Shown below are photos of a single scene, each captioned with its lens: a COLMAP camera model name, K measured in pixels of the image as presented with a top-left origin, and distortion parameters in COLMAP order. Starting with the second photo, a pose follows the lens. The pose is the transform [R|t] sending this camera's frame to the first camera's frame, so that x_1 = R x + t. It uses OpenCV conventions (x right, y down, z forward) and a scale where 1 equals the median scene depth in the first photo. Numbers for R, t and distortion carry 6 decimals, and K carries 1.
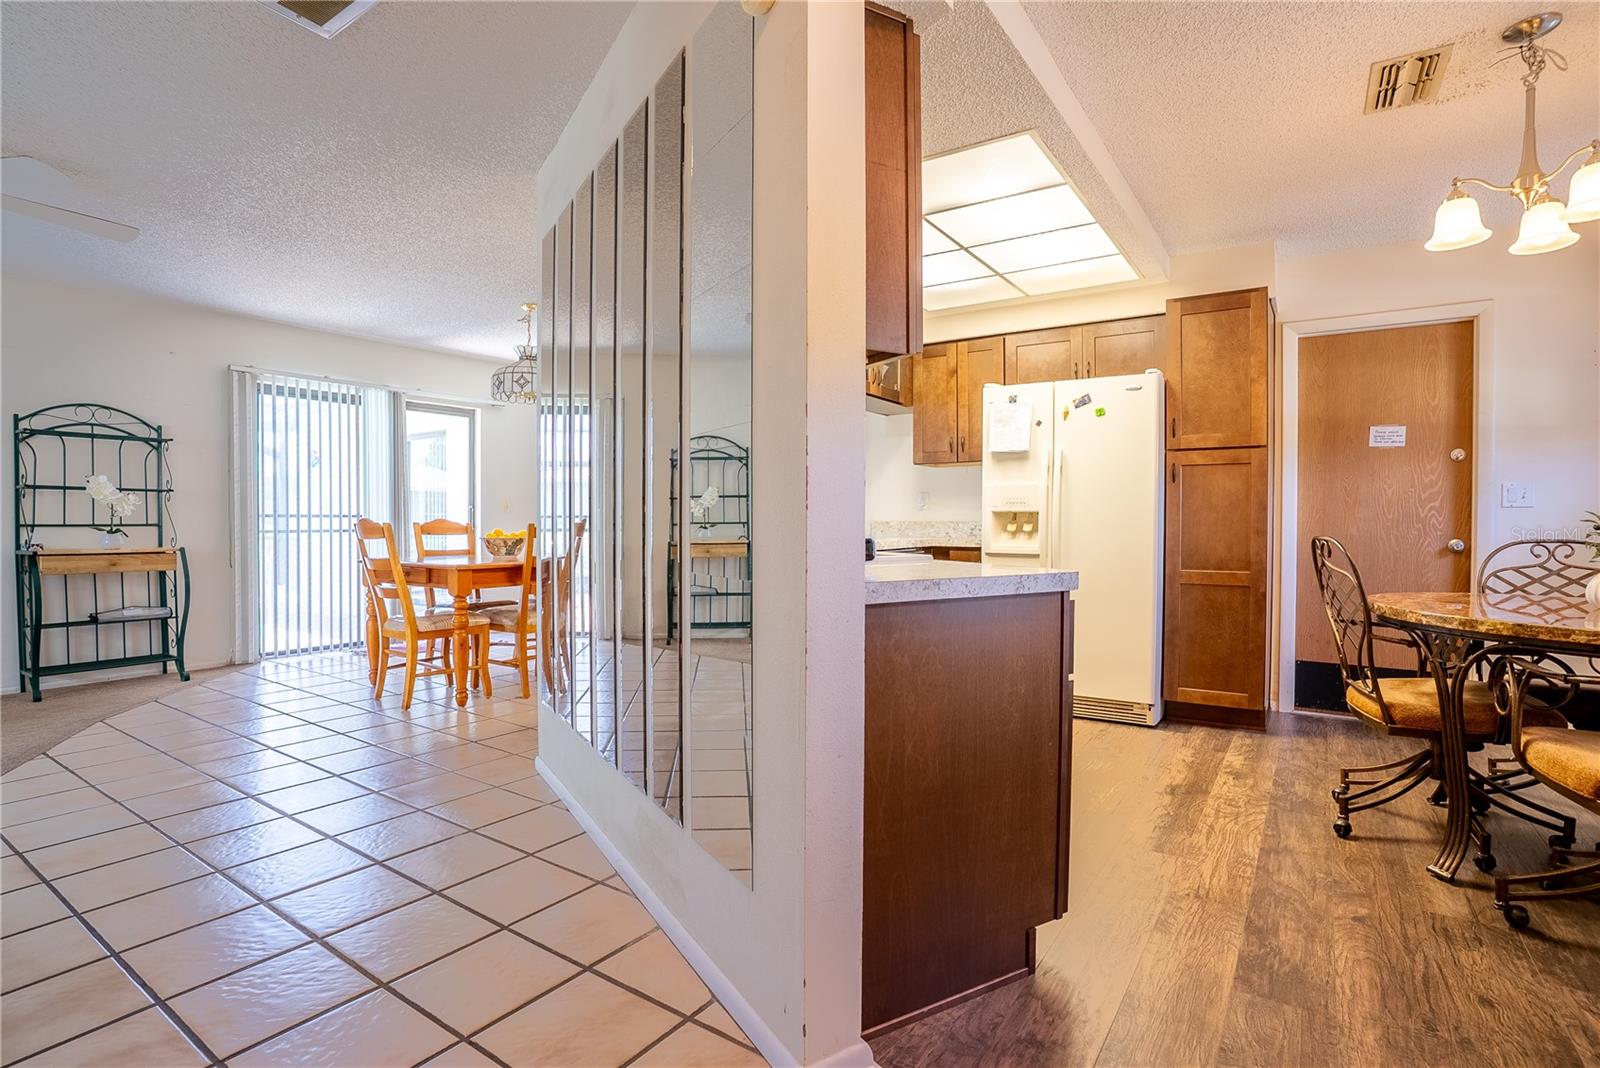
lens RADIAL K [[786.8, 0, 810.2], [0, 786.8, 531.4], [0, 0, 1]] dist [-0.044510, 0.005121]
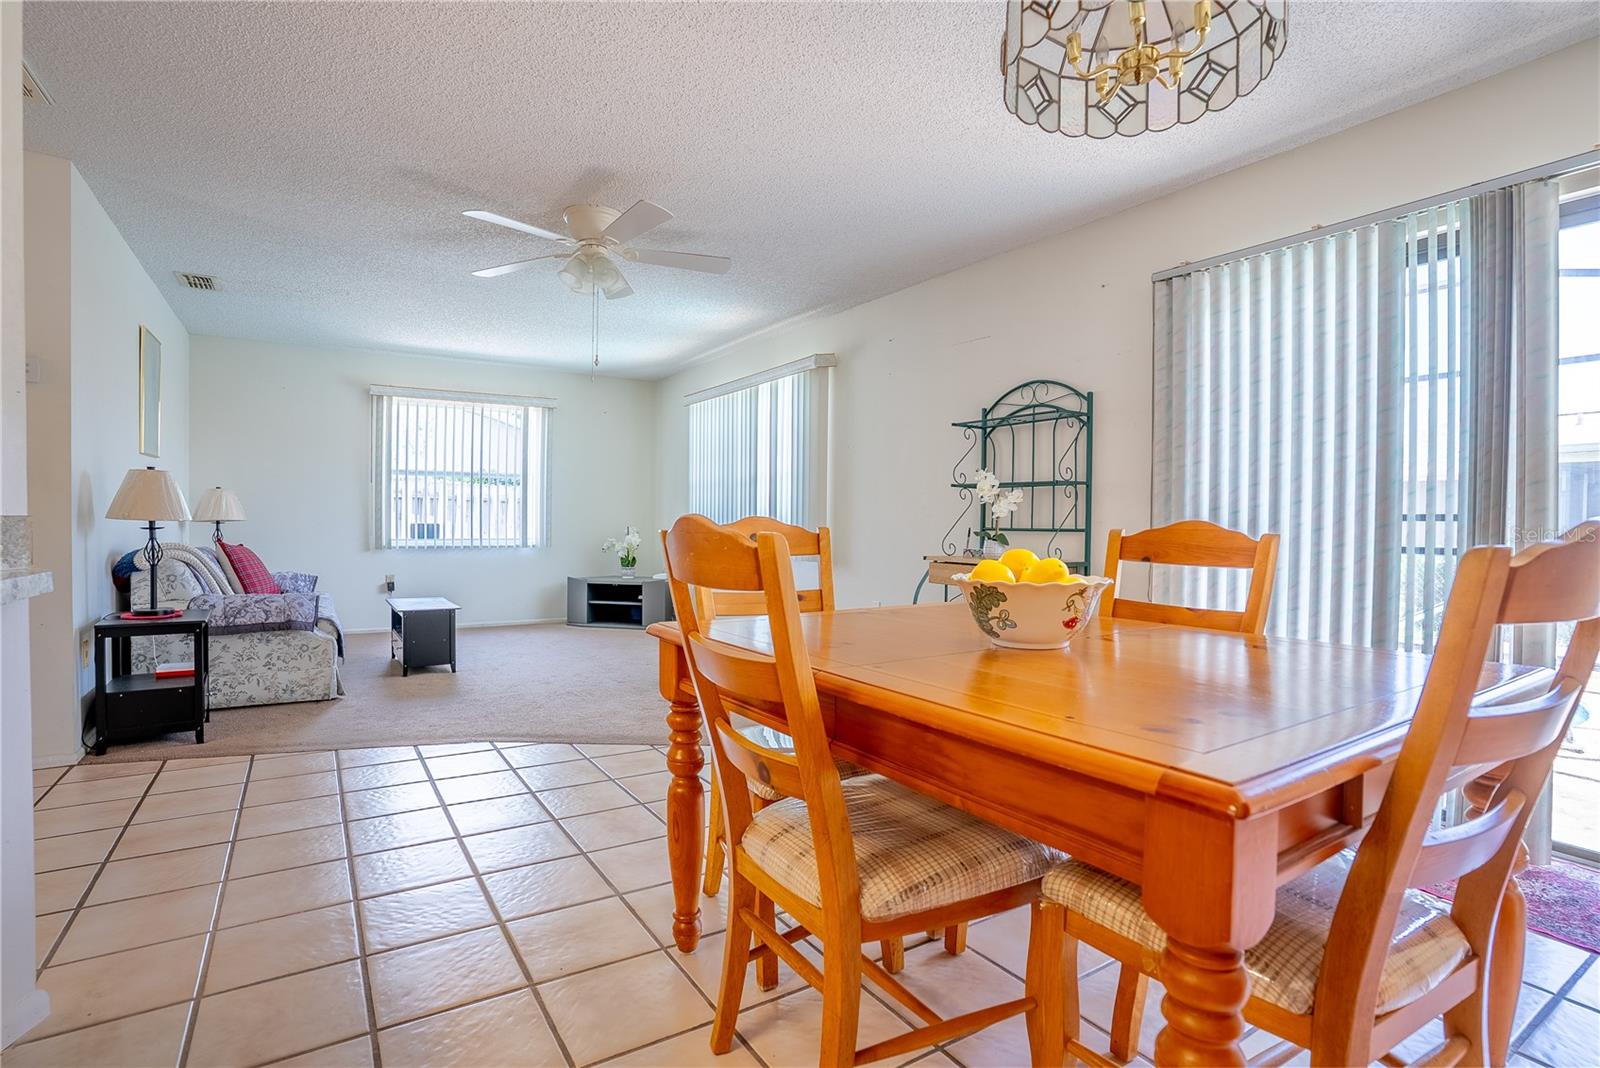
lens RADIAL K [[786.8, 0, 800.1], [0, 786.8, 539.7], [0, 0, 1]] dist [-0.044510, 0.005121]
pose [[-0.397388, 0.015403, -0.917522, -0.076173], [-0.027331, 0.999217, 0.028612, -0.014975], [0.917244, 0.036446, -0.396655, 1.114708]]
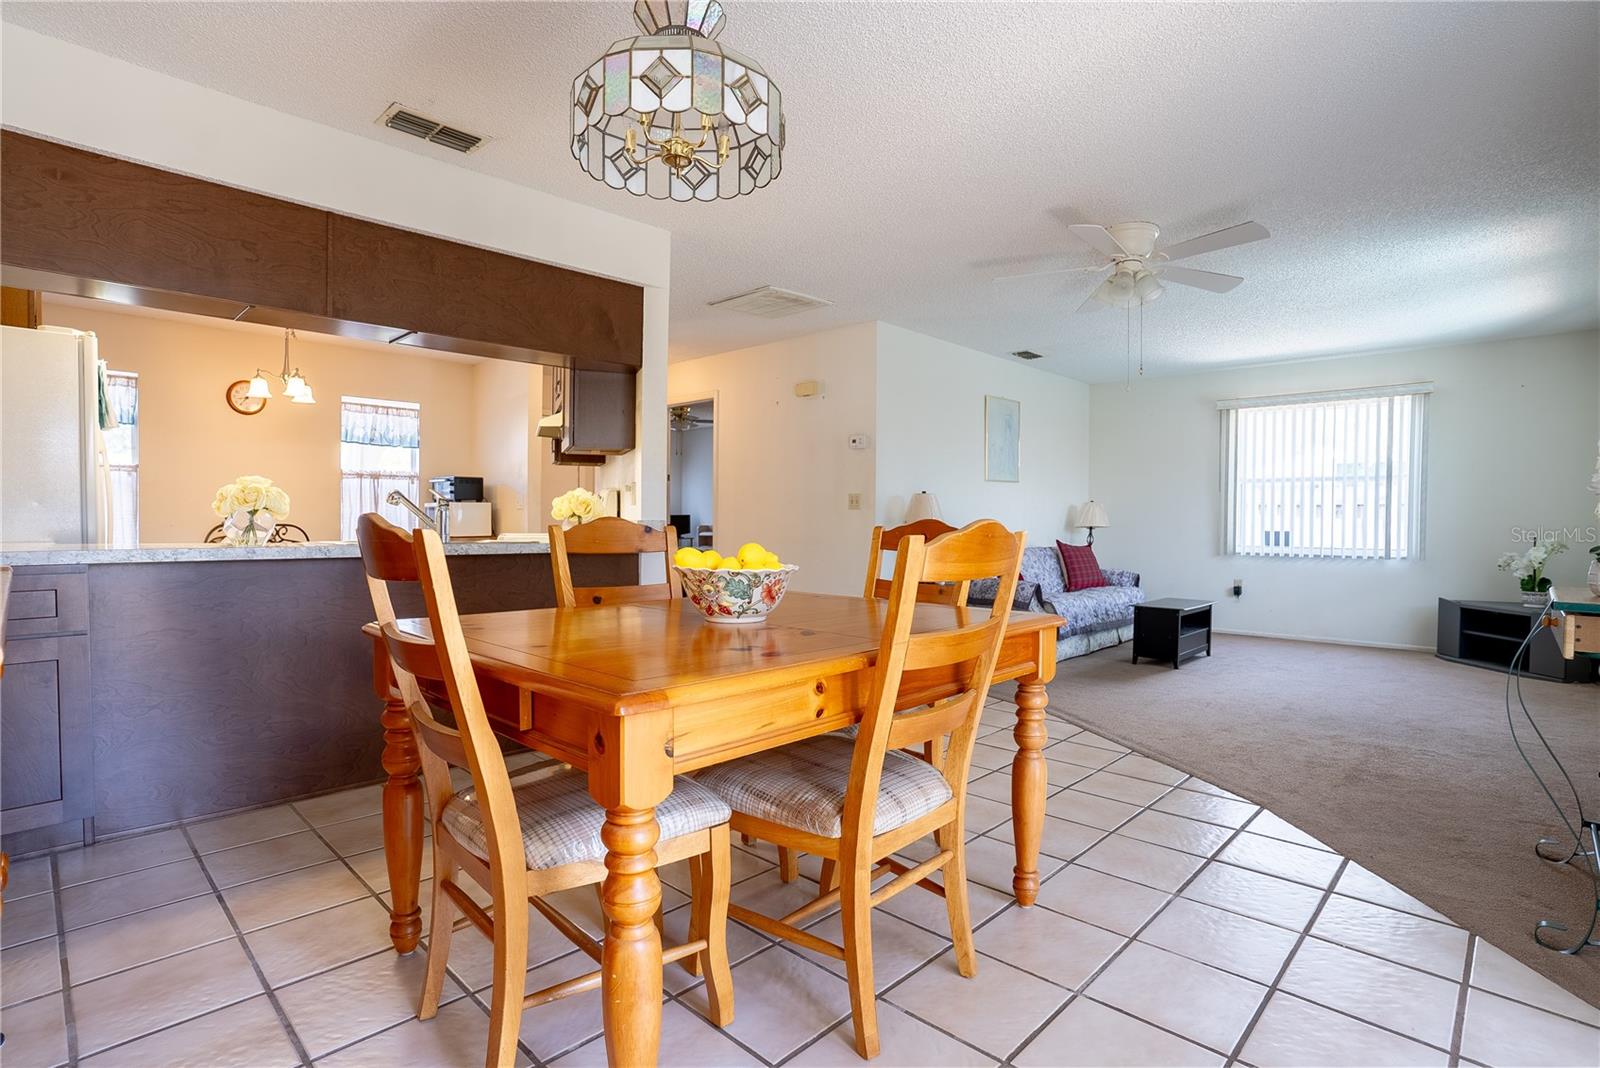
lens RADIAL K [[786.8, 0, 806.4], [0, 786.8, 532.9], [0, 0, 1]] dist [-0.044510, 0.005121]
pose [[-0.986279, -0.013478, 0.164533, -0.526845], [-0.008172, 0.999426, 0.032879, -0.021368], [-0.164882, 0.031083, -0.985823, 1.474714]]
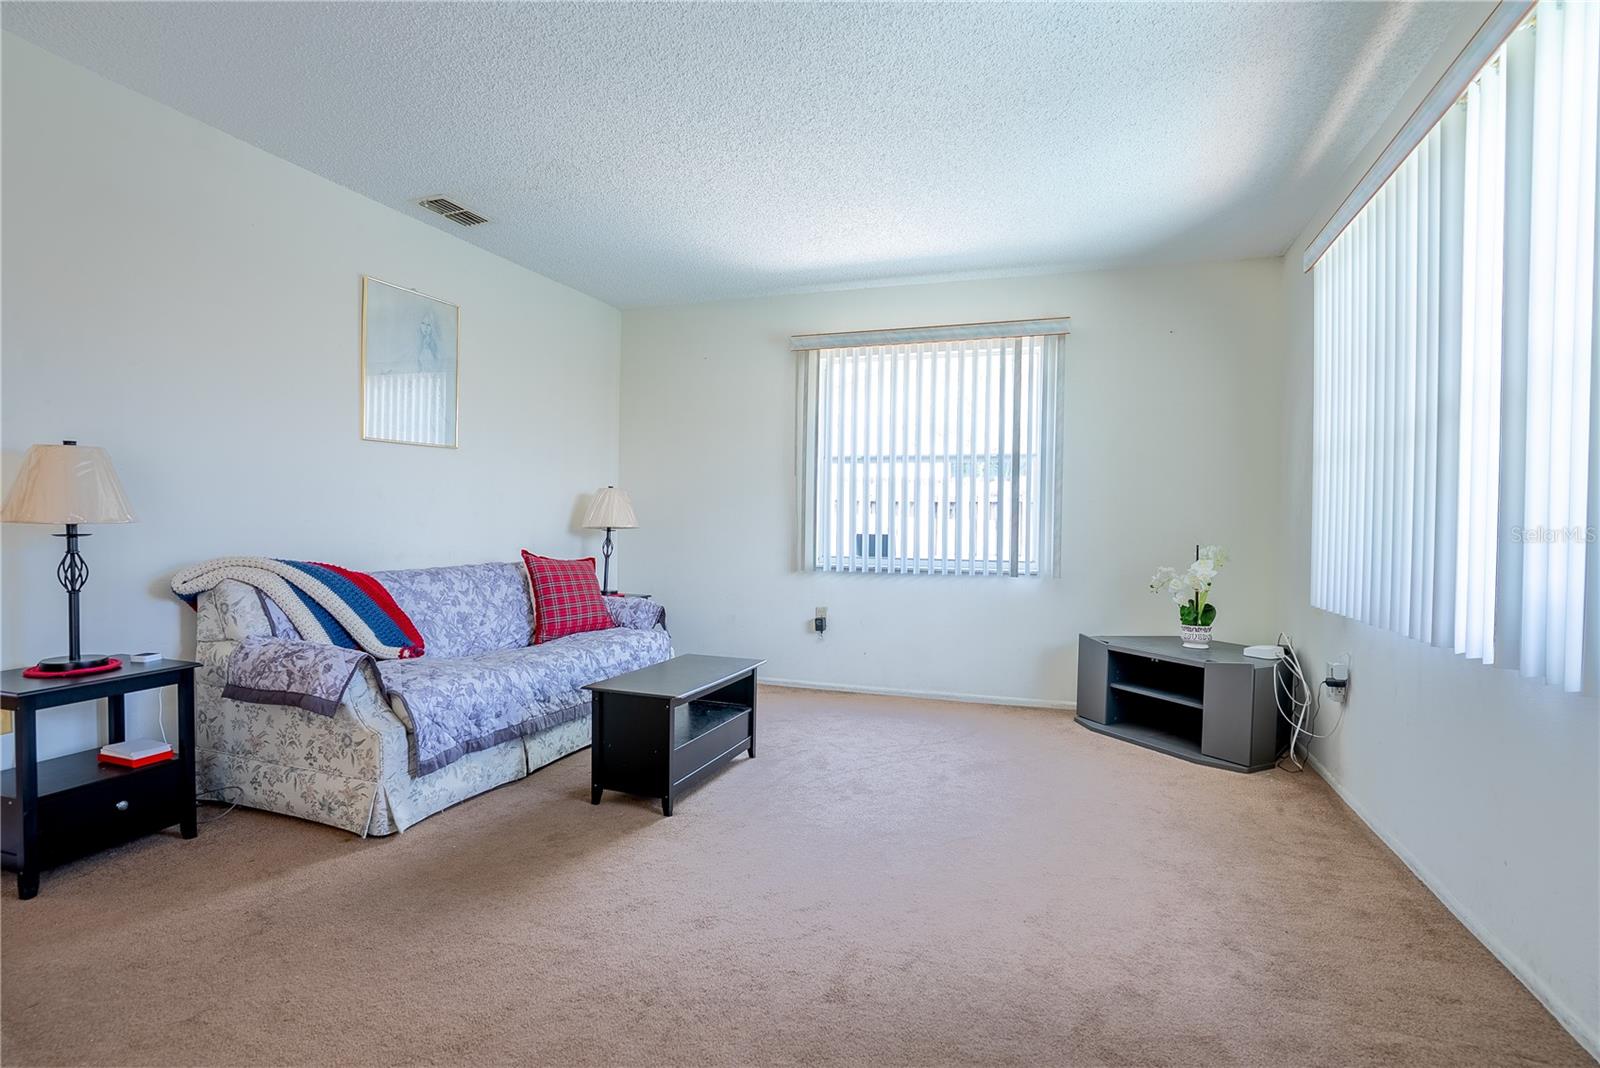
lens RADIAL K [[786.8, 0, 797.7], [0, 786.8, 537.0], [0, 0, 1]] dist [-0.044510, 0.005121]
pose [[-0.971023, -0.011455, -0.238713, -0.838956], [-0.019830, 0.999268, 0.032709, -0.011514], [0.238164, 0.036495, -0.970539, 0.821788]]
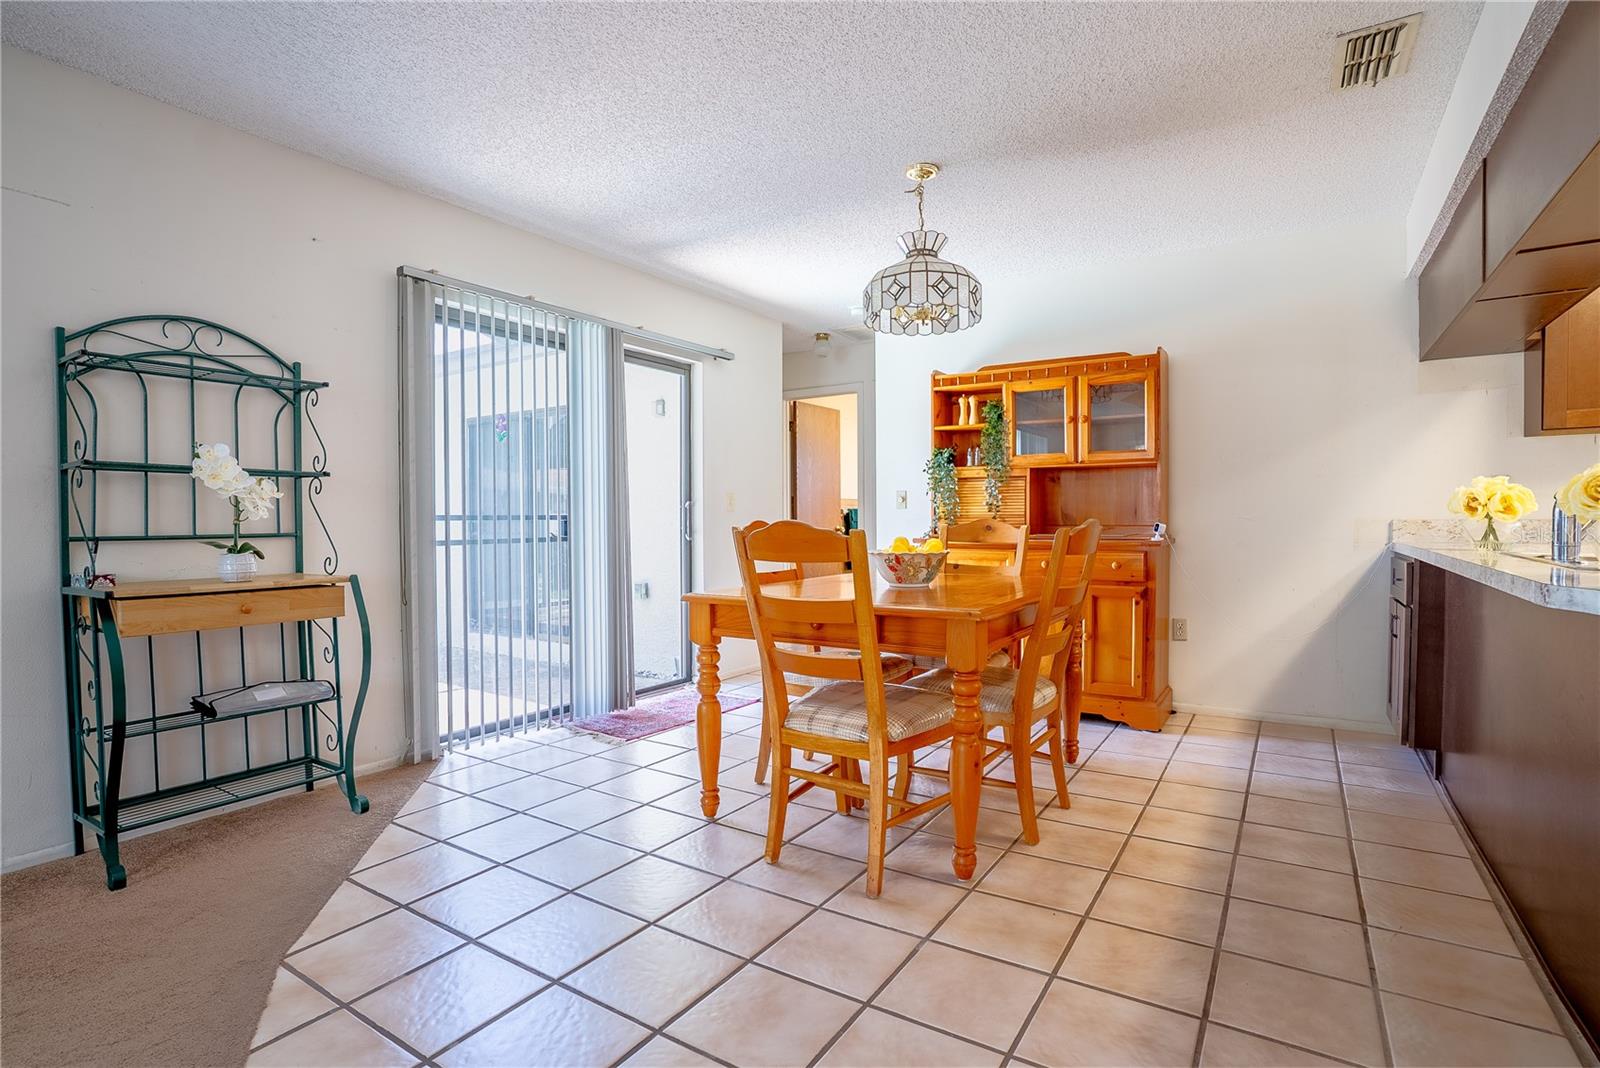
lens RADIAL K [[786.8, 0, 776.0], [0, 786.8, 532.0], [0, 0, 1]] dist [-0.044510, 0.005121]
pose [[0.999754, -0.007643, 0.020841, -0.536228], [0.007619, 0.999970, 0.001239, -0.009216], [-0.020850, -0.001080, 0.999782, 0.434927]]
